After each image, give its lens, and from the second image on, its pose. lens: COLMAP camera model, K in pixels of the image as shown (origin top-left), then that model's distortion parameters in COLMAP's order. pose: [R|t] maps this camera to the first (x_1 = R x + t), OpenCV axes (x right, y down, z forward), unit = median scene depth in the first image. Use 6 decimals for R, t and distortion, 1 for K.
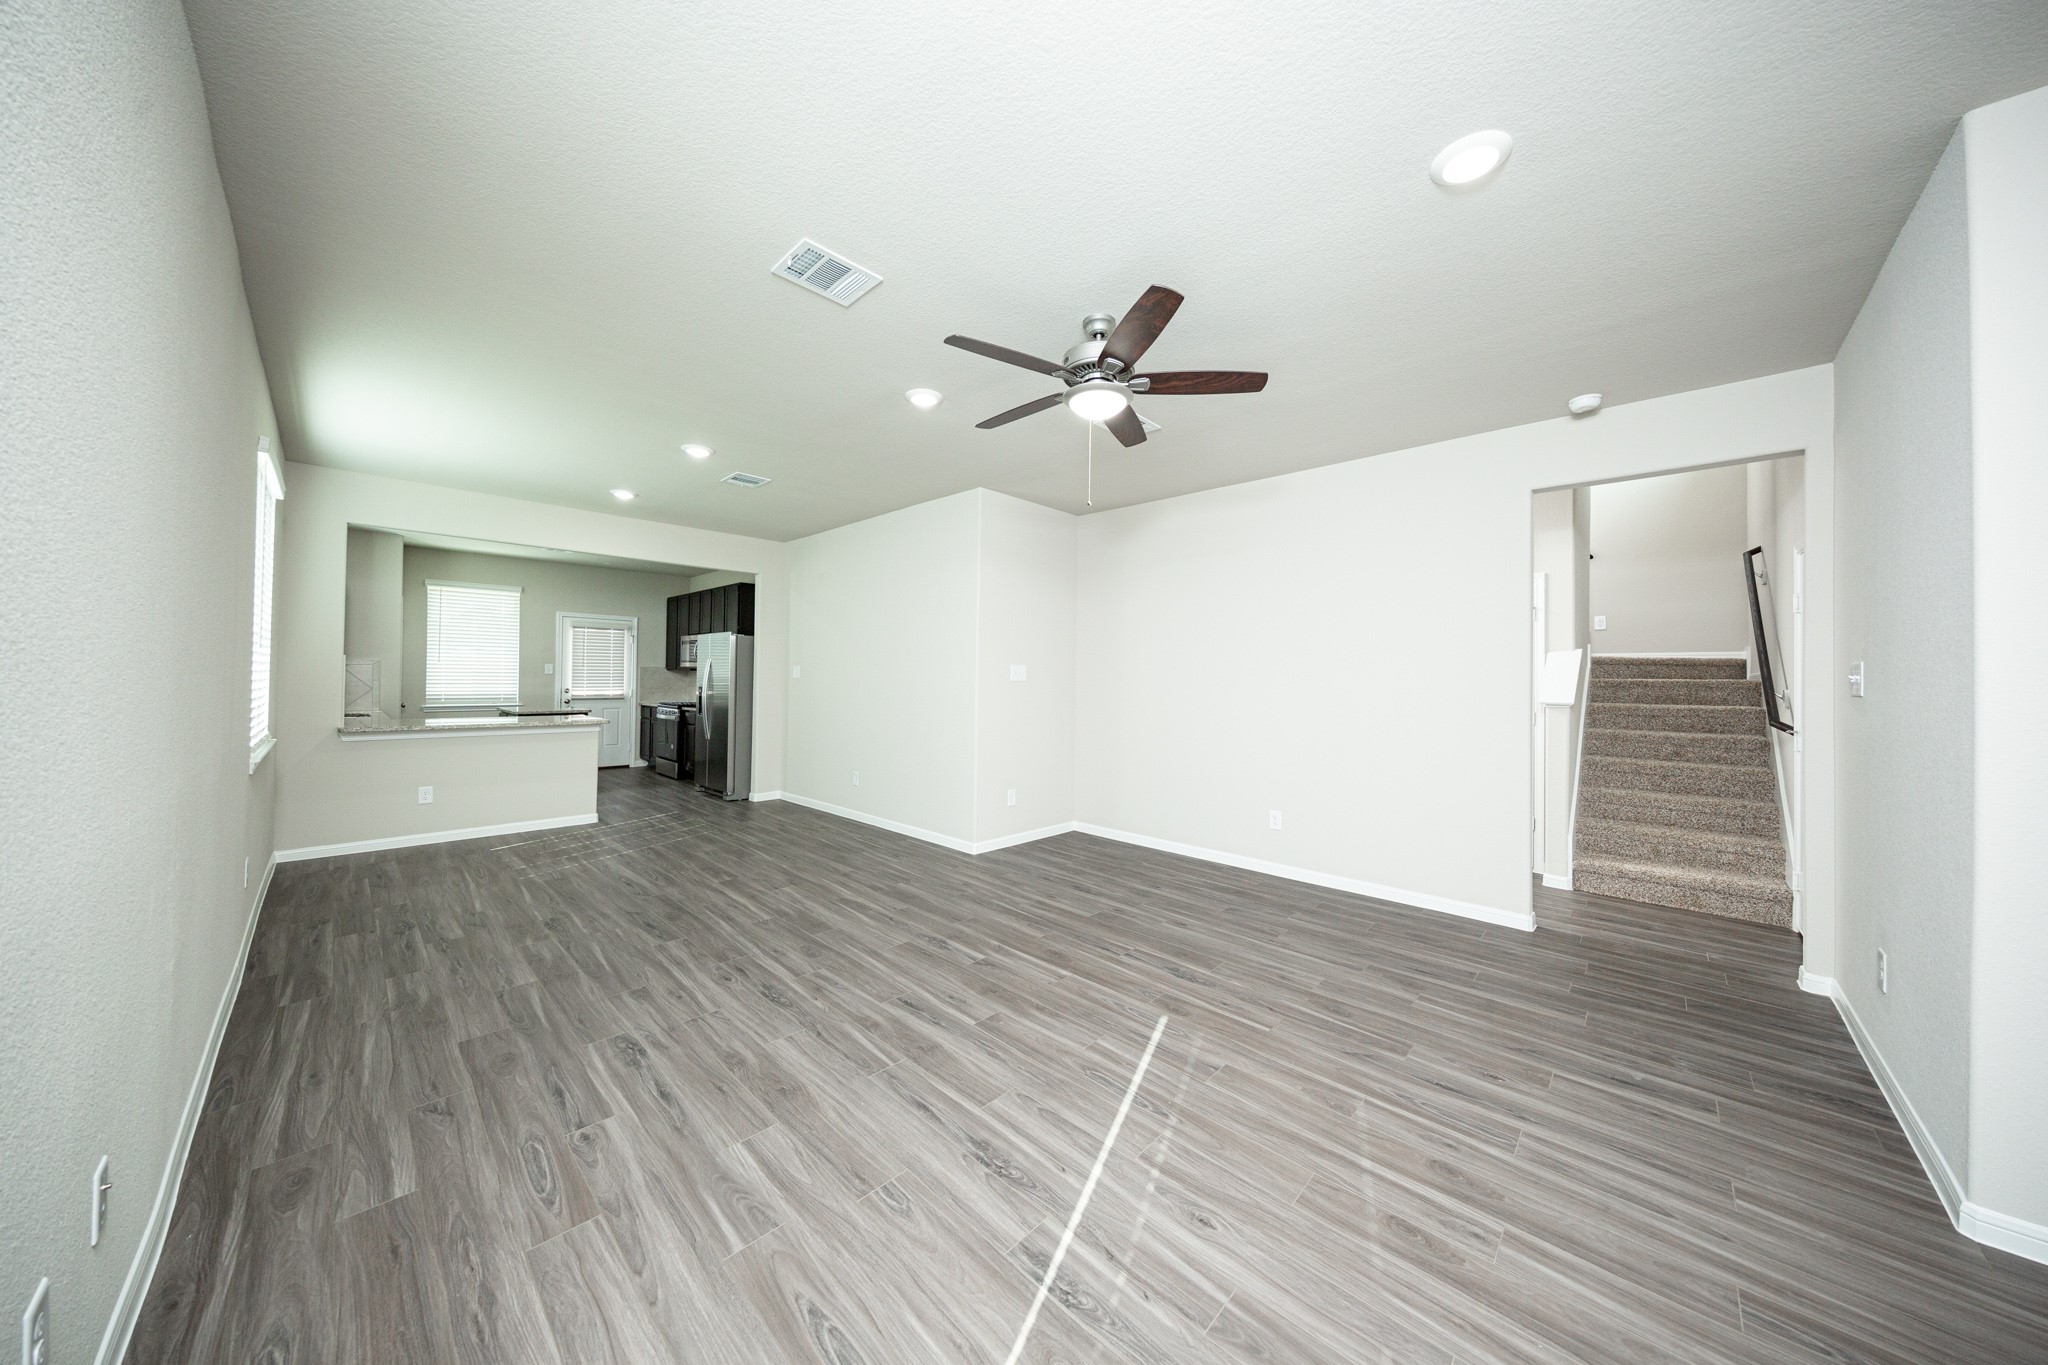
lens RADIAL K [[654.0, 0, 1030.7], [0, 654.0, 675.1], [0, 0, 1]] dist [-0.011224, -0.000424]
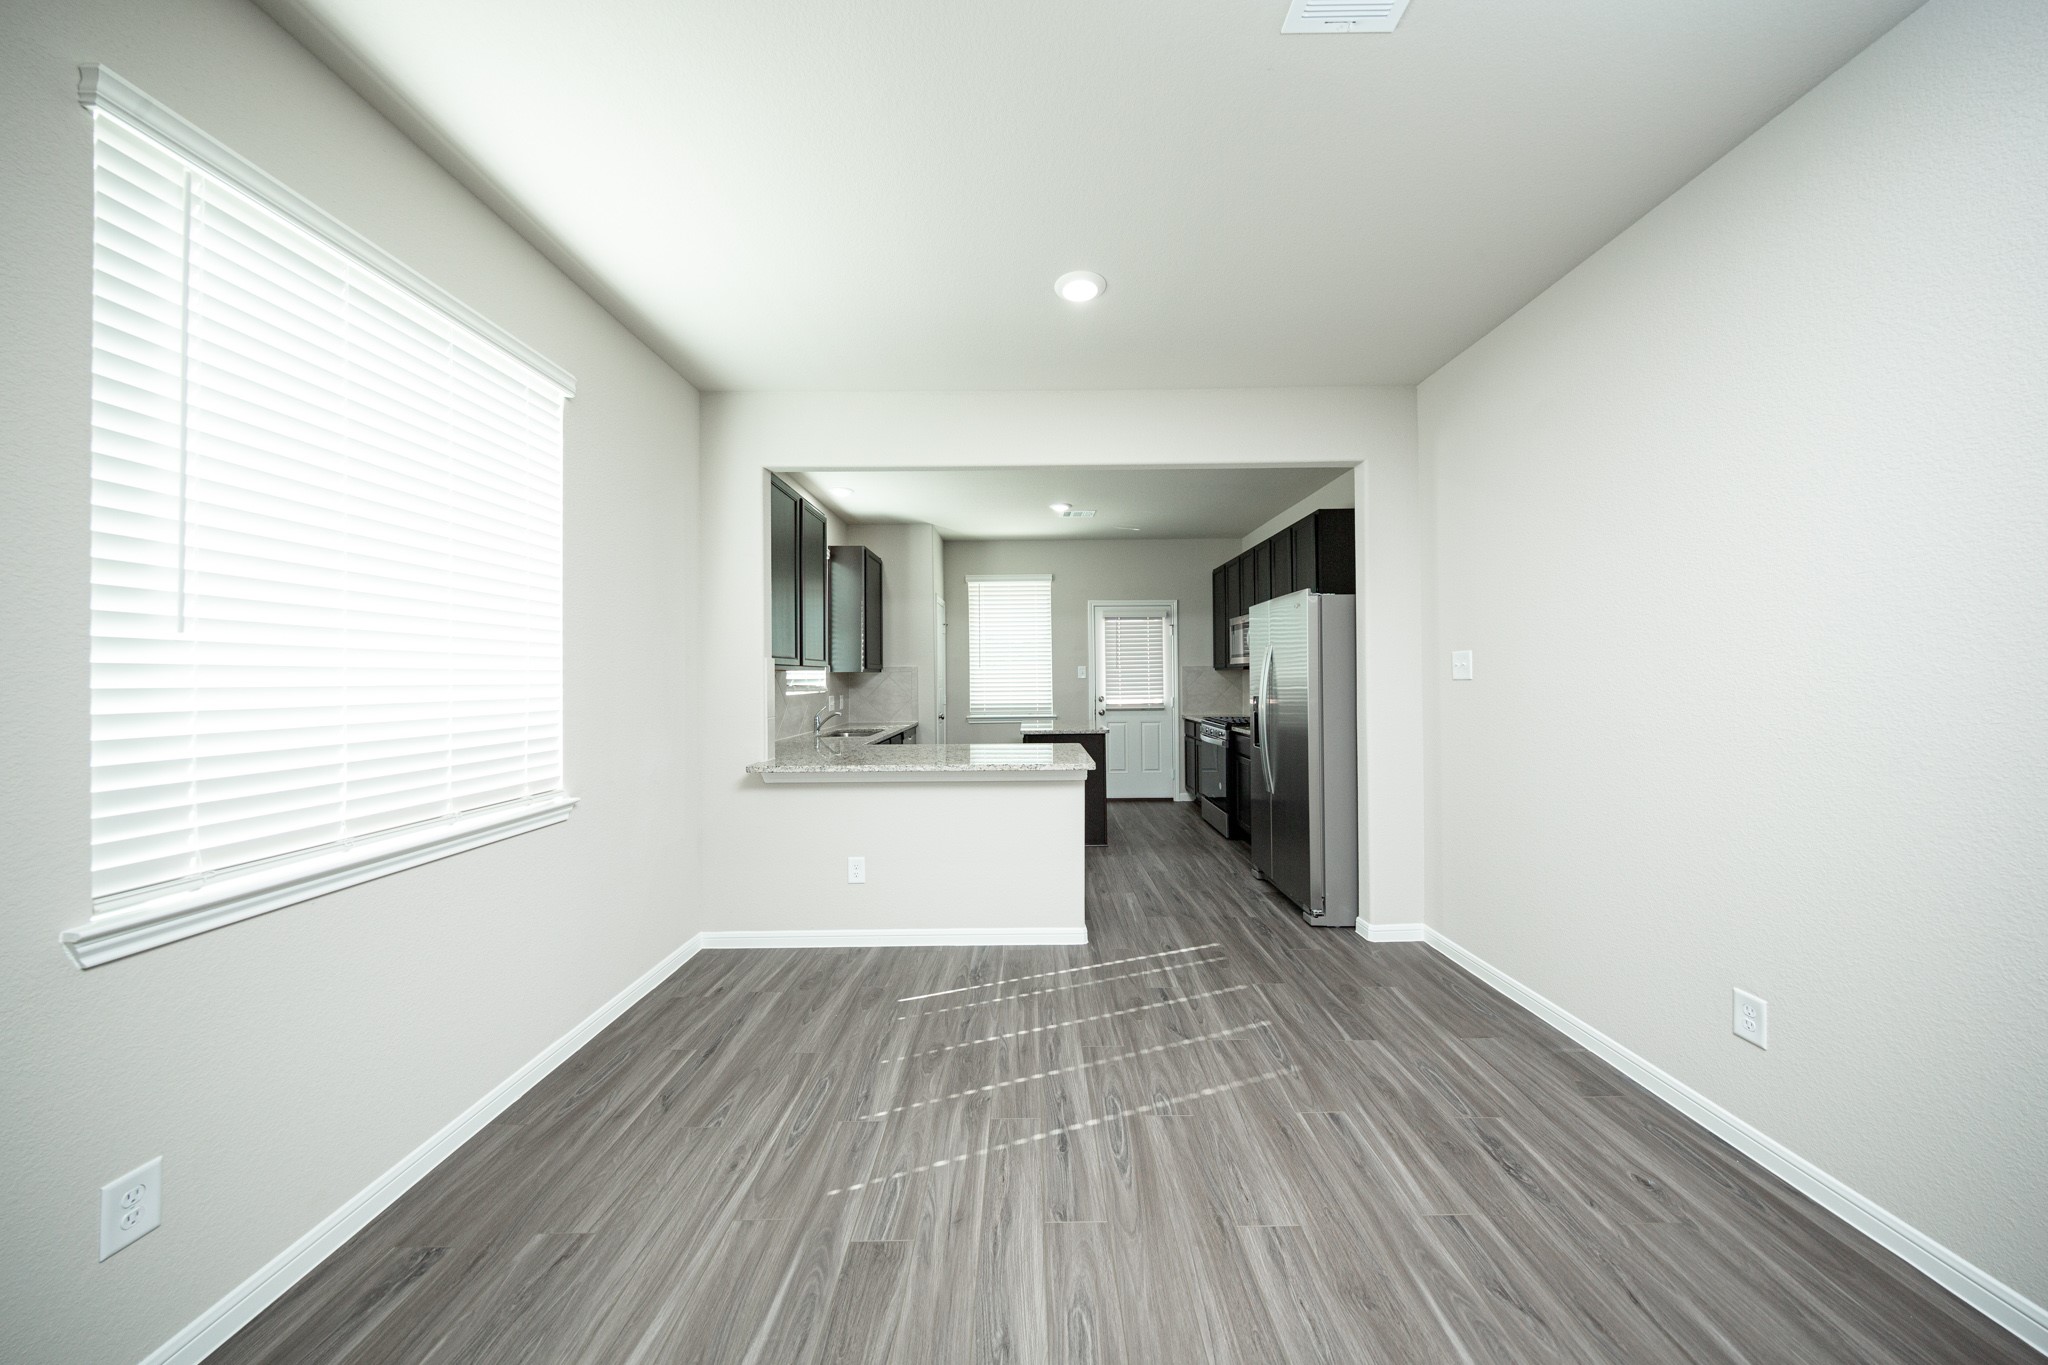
lens RADIAL K [[654.0, 0, 1035.0], [0, 654.0, 669.7], [0, 0, 1]] dist [-0.011224, -0.000424]
pose [[0.690285, -0.027753, -0.723006, -0.511630], [0.022939, 0.999601, -0.016469, -0.001148], [0.723174, -0.005217, 0.690646, 1.052488]]
